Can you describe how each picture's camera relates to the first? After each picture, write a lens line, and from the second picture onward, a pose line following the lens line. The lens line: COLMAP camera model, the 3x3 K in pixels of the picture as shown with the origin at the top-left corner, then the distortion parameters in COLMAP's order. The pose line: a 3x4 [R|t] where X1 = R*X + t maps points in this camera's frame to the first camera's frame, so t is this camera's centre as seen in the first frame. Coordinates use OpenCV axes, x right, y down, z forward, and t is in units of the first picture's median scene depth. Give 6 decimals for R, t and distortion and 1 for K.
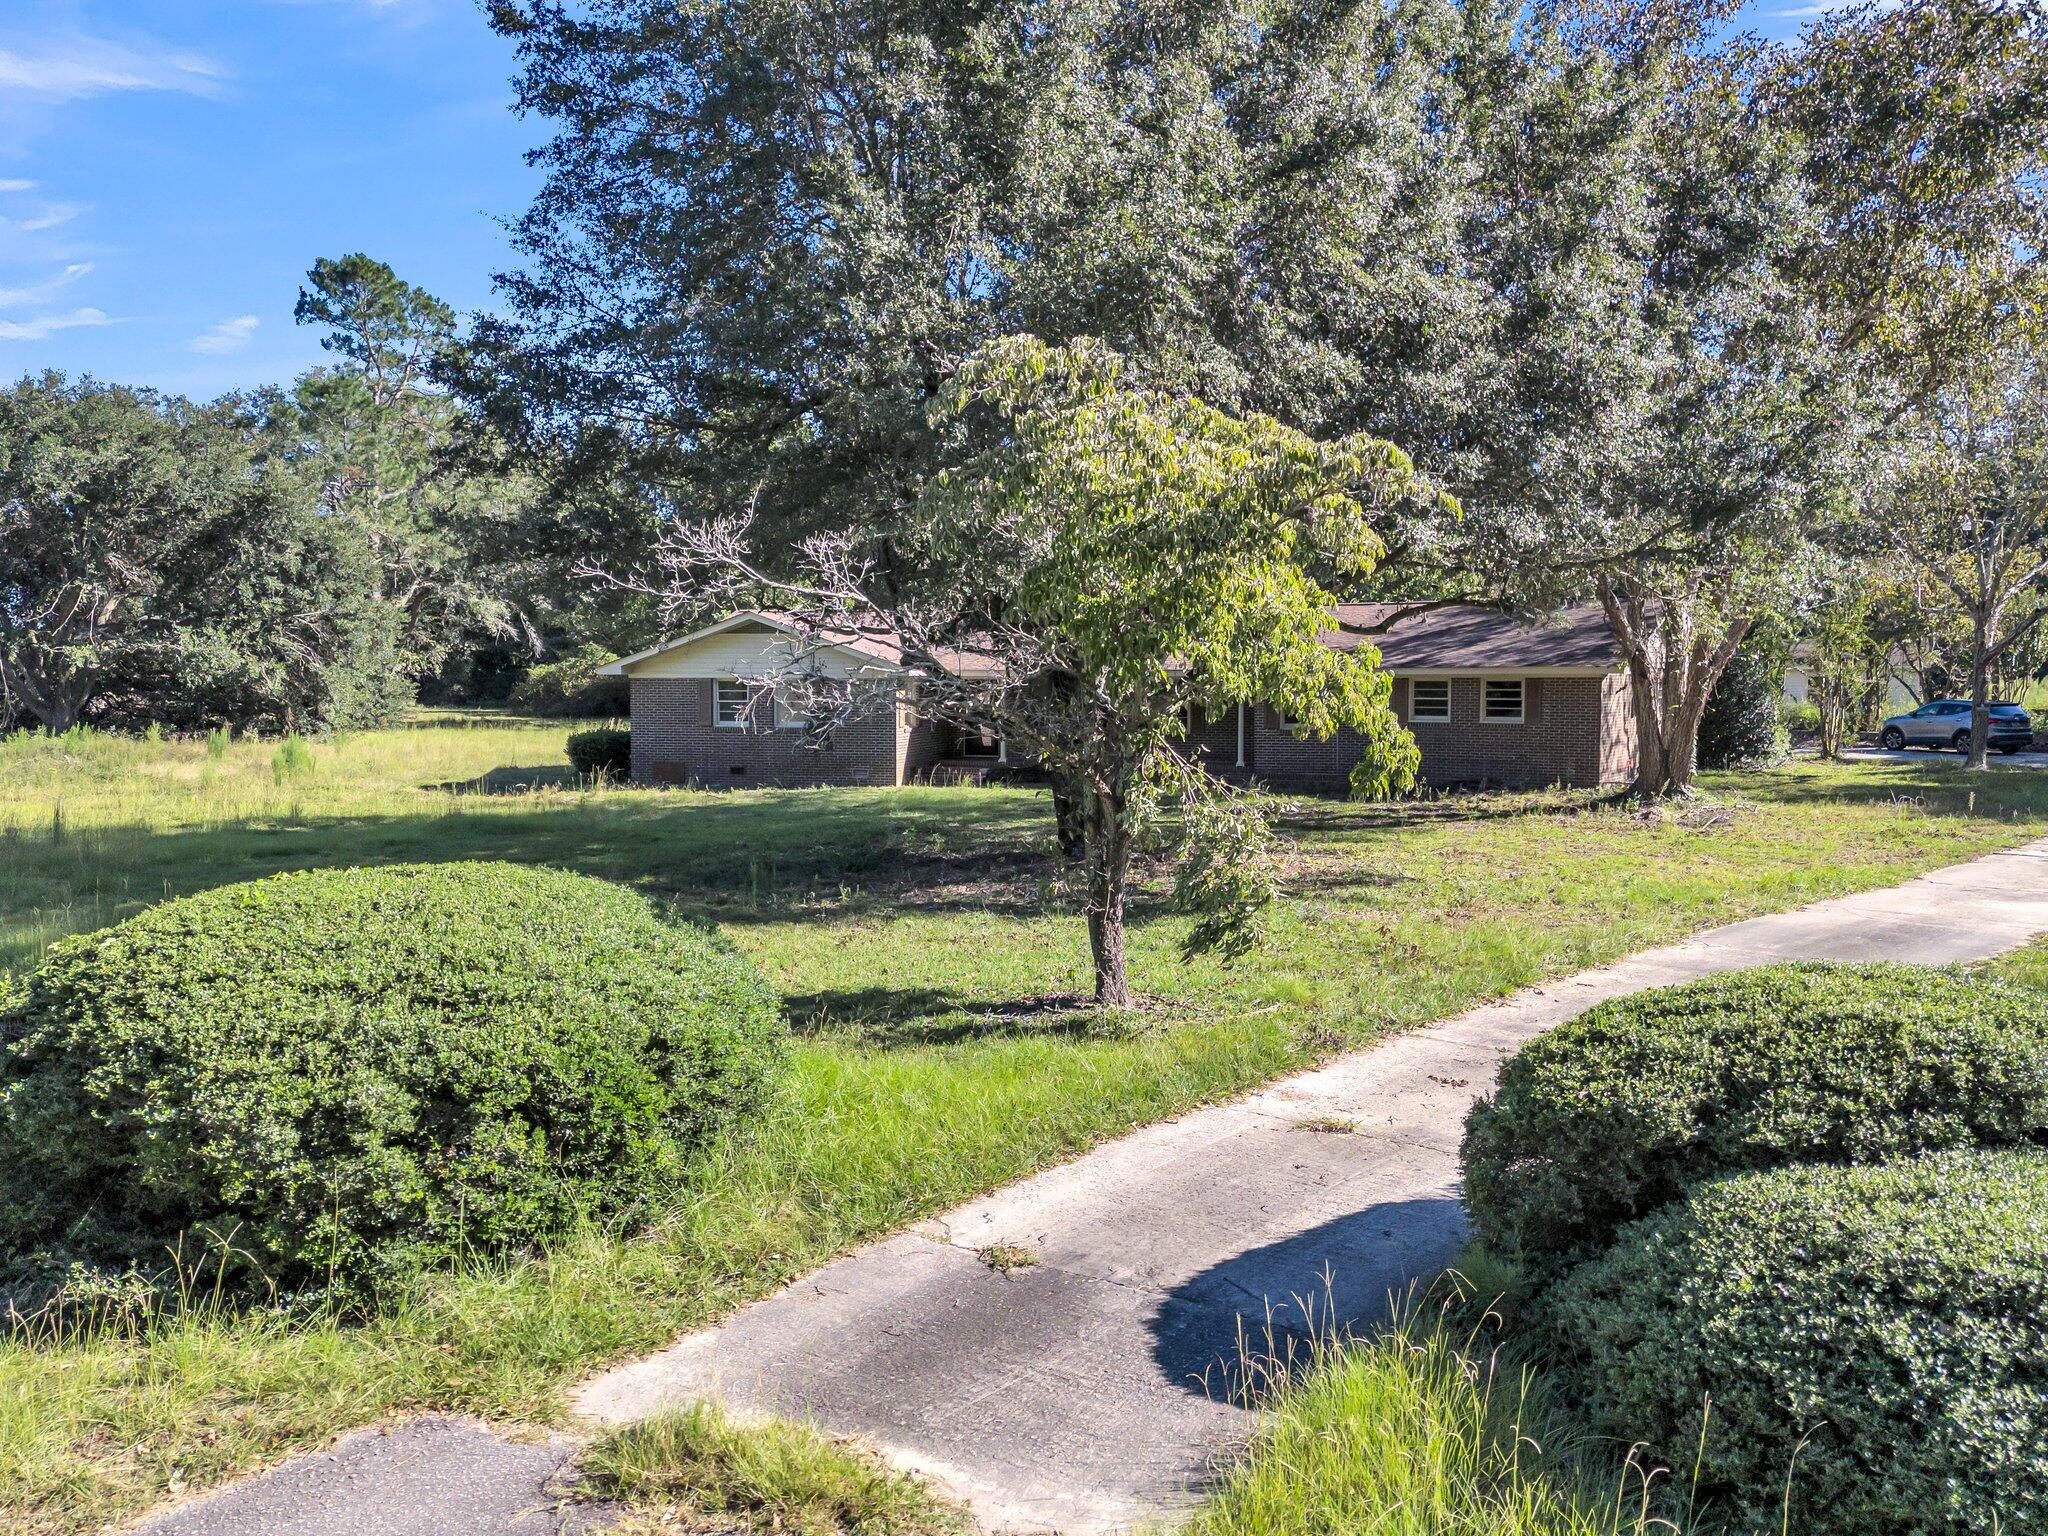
lens RADIAL K [[1538.8, 0, 1044.1], [0, 1538.8, 702.7], [0, 0, 1]] dist [0.064683, -0.056036]
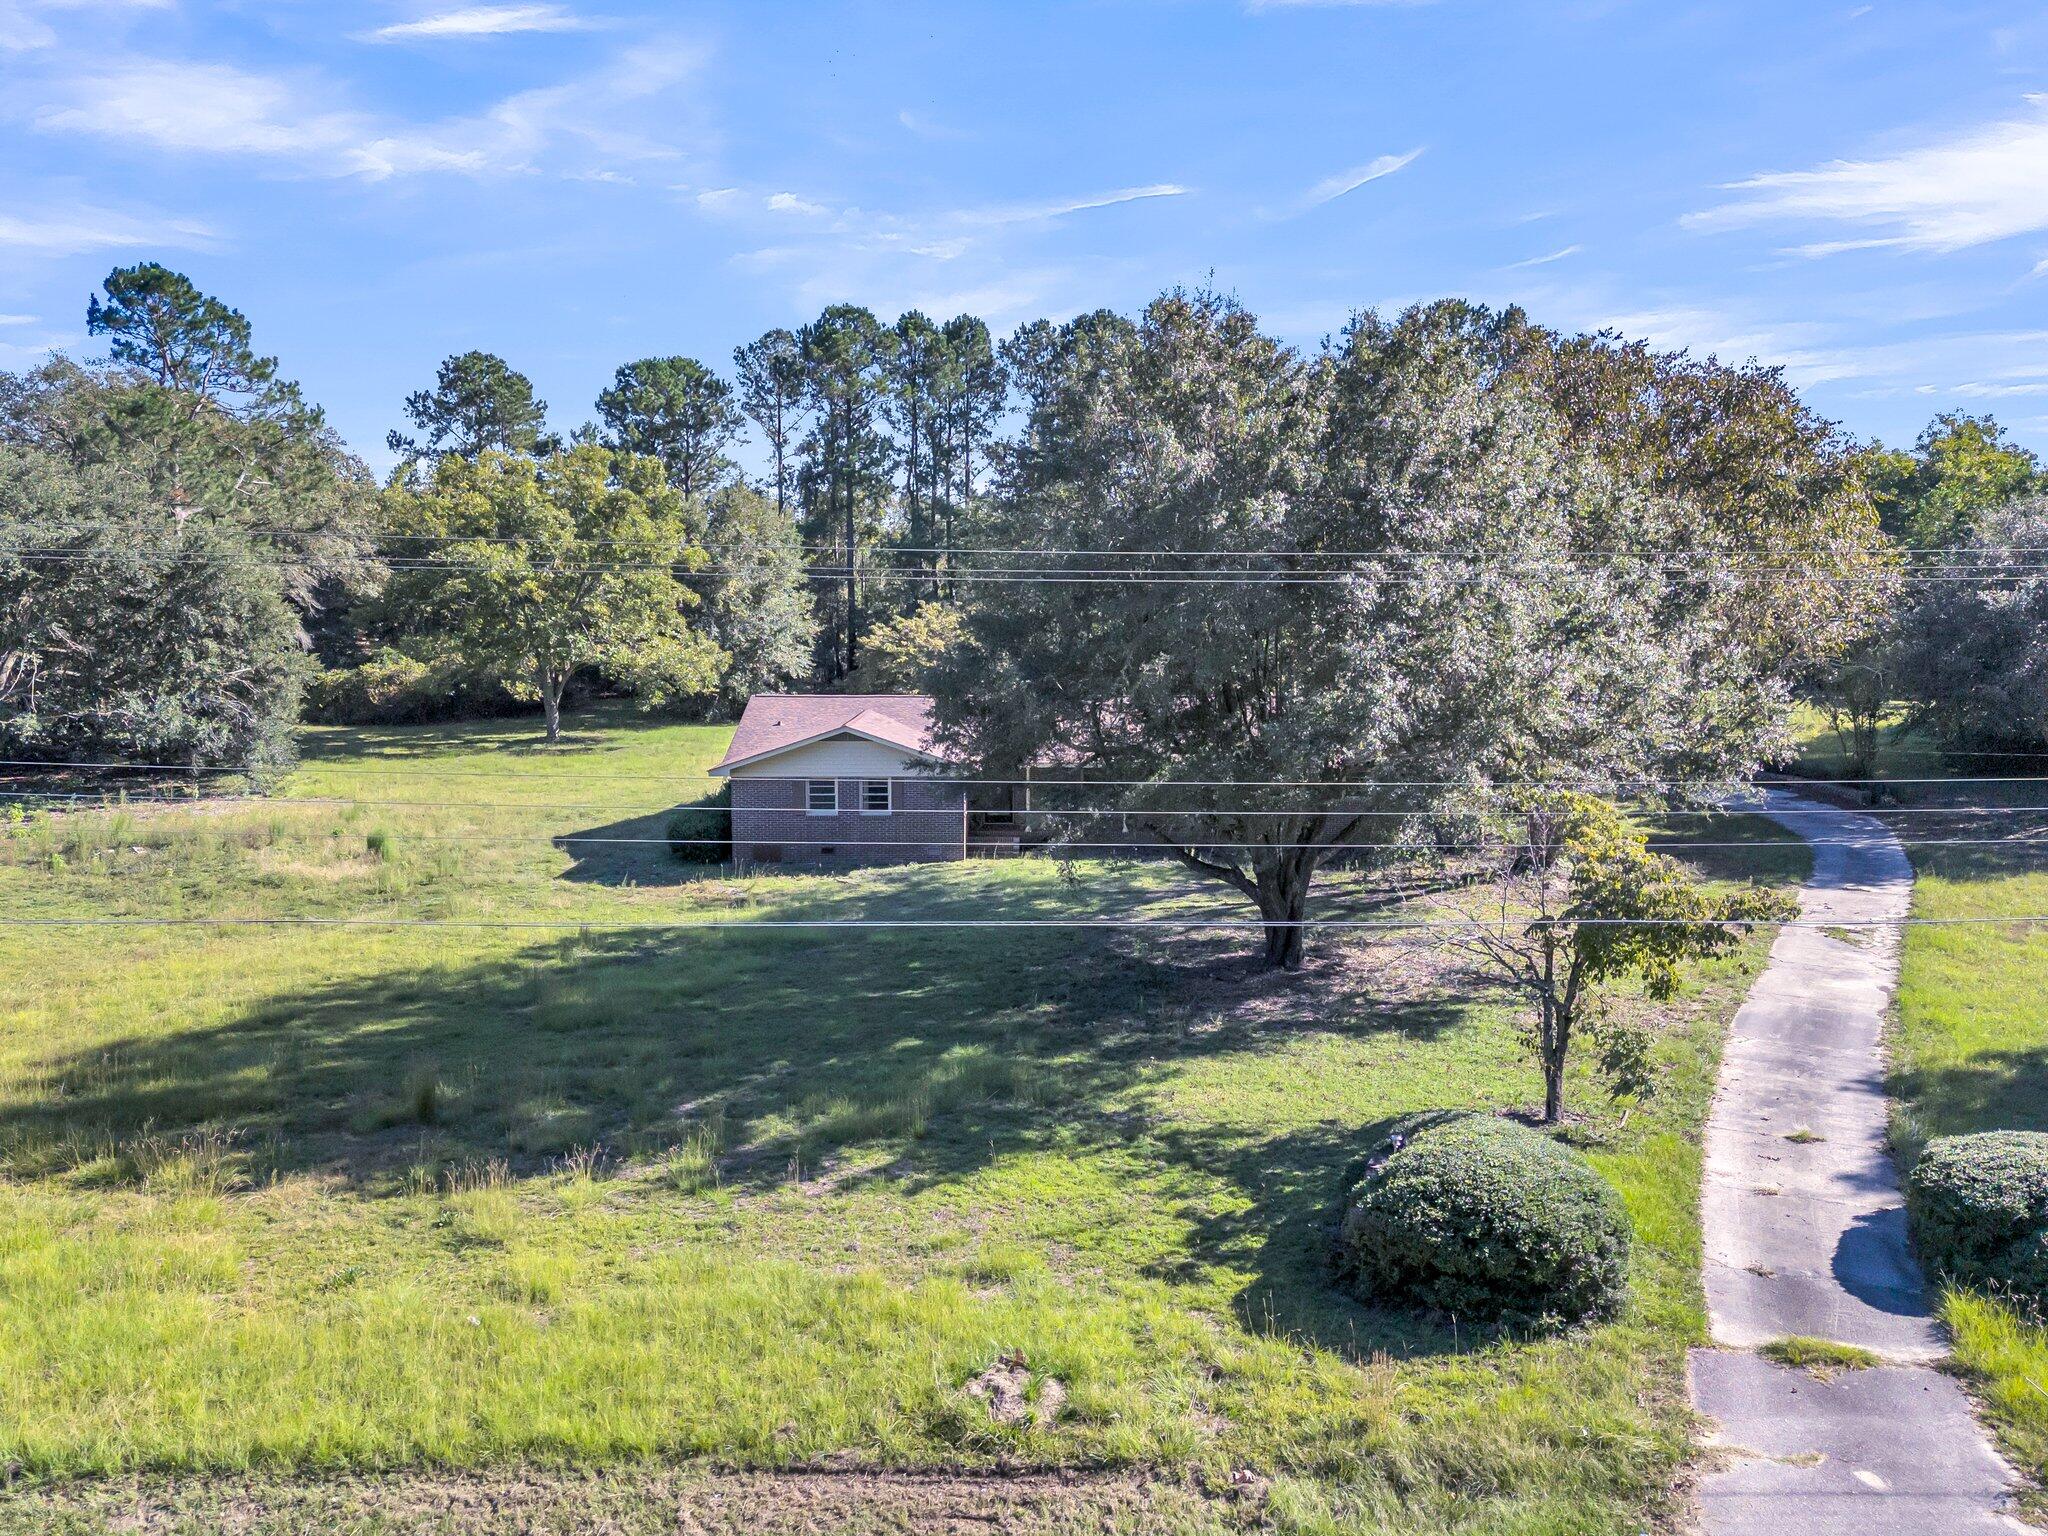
lens RADIAL K [[1538.8, 0, 1044.1], [0, 1538.8, 702.7], [0, 0, 1]] dist [0.064683, -0.056036]
pose [[0.963819, -0.021046, 0.265727, -1.914794], [0.005164, 0.998165, 0.060329, -0.792196], [-0.266509, -0.056774, 0.962159, -1.212299]]
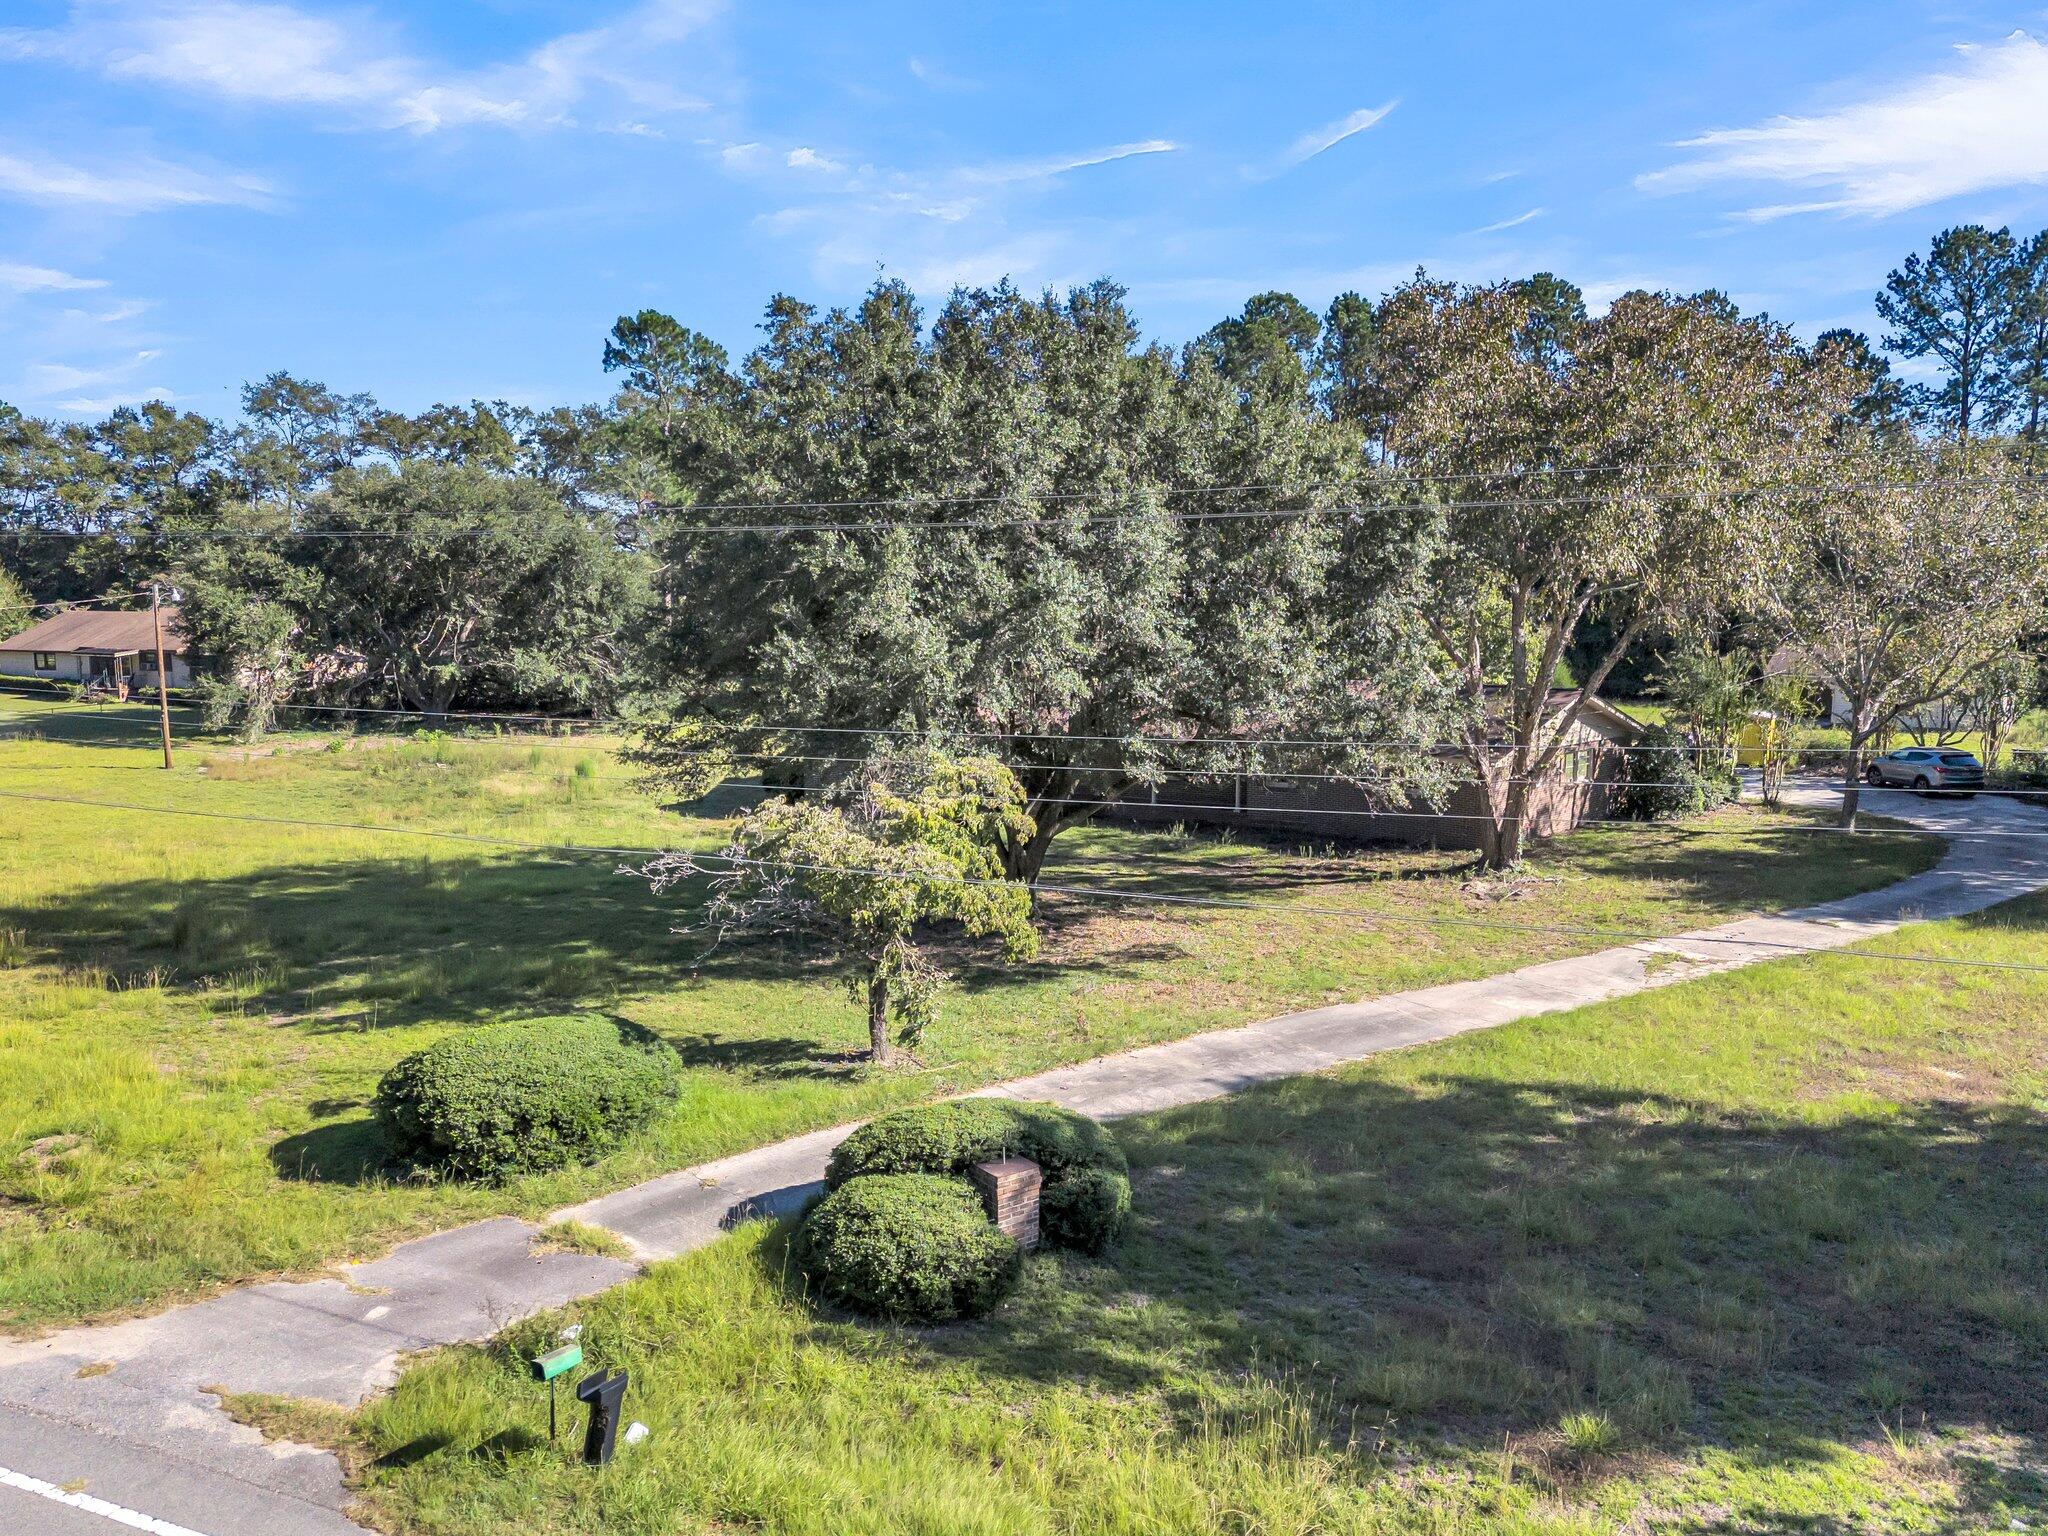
lens RADIAL K [[1538.8, 0, 1044.1], [0, 1538.8, 702.7], [0, 0, 1]] dist [0.064683, -0.056036]
pose [[0.981317, 0.017511, -0.191602, 1.129404], [-0.004742, 0.997748, 0.066902, -0.732499], [0.192342, -0.064743, 0.979190, -1.657237]]
